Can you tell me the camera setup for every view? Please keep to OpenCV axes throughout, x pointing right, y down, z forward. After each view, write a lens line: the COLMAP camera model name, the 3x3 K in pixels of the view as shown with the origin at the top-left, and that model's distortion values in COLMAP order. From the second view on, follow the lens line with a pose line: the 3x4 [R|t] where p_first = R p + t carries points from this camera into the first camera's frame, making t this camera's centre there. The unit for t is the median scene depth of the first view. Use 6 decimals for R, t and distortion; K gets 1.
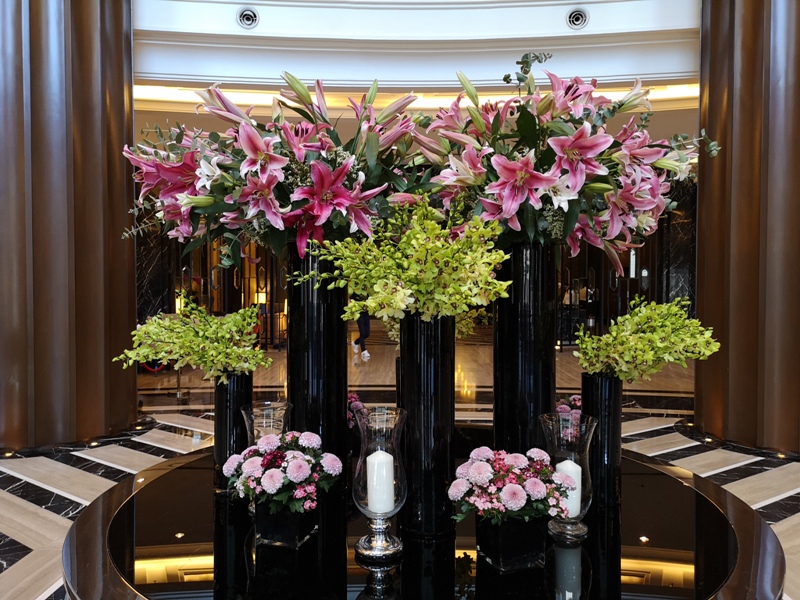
lens RADIAL K [[612.6, 0, 400.0], [0, 612.6, 300.0], [0, 0, 1]] dist [0.044673, -0.003749]
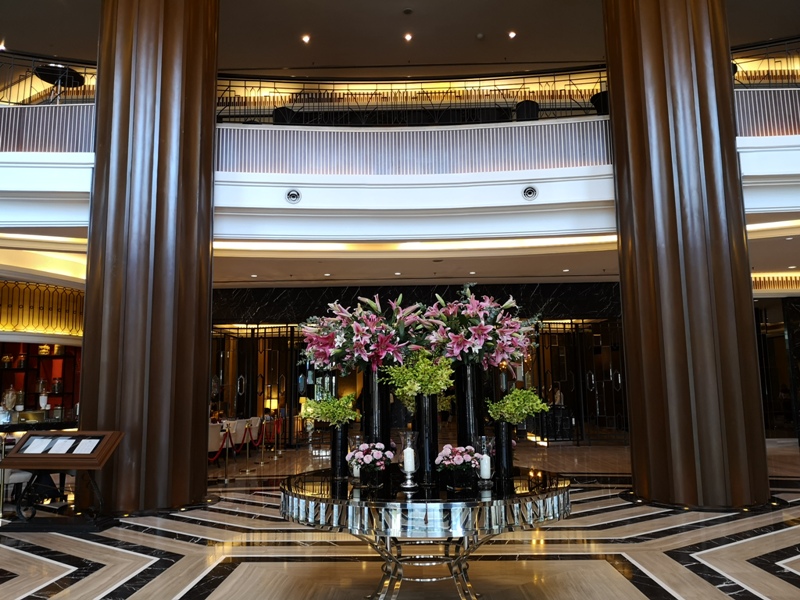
lens RADIAL K [[612.6, 0, 400.0], [0, 612.6, 300.0], [0, 0, 1]] dist [0.044673, -0.003749]
pose [[0.999882, -0.015082, 0.002937, -0.064437], [0.015362, 0.985313, -0.170065, 0.070116], [-0.000328, 0.170090, 0.985428, -1.586668]]
